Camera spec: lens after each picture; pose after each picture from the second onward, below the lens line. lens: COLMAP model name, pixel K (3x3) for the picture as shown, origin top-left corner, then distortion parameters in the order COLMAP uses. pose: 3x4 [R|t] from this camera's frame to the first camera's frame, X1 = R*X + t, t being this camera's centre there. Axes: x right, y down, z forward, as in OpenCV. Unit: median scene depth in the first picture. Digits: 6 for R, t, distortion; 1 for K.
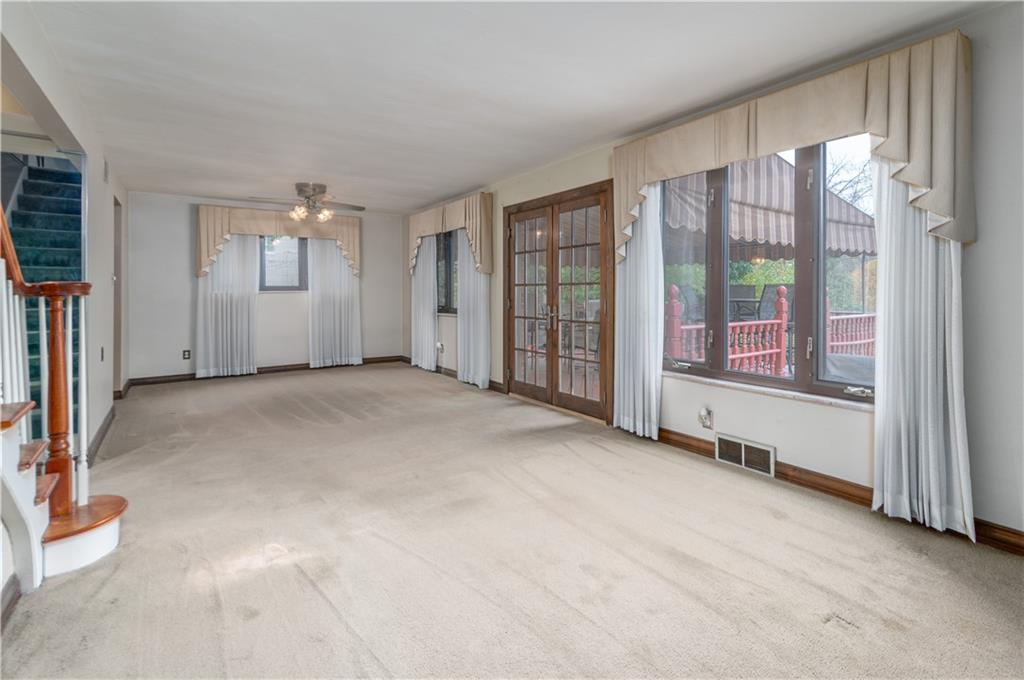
lens RADIAL K [[477.6, 0, 487.2], [0, 477.6, 295.2], [0, 0, 1]] dist [0.010747, -0.000820]
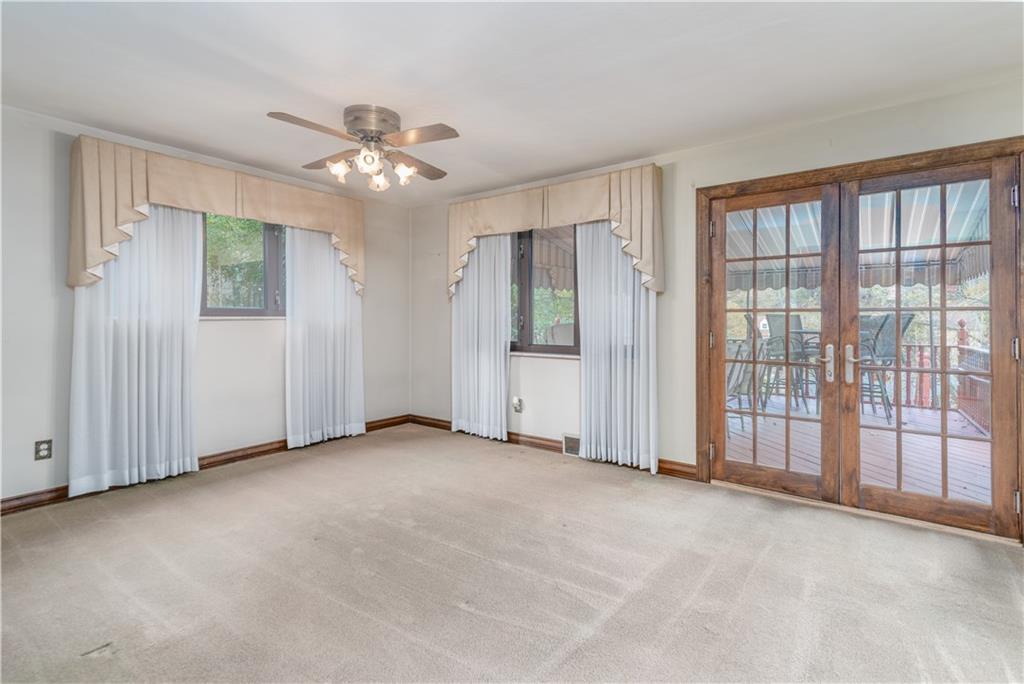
lens RADIAL K [[477.6, 0, 494.8], [0, 477.6, 320.0], [0, 0, 1]] dist [0.010747, -0.000820]
pose [[0.947130, 0.006248, 0.320788, -0.353090], [-0.003936, 0.999961, -0.007854, -0.001895], [-0.320825, 0.006176, 0.947118, 0.398806]]
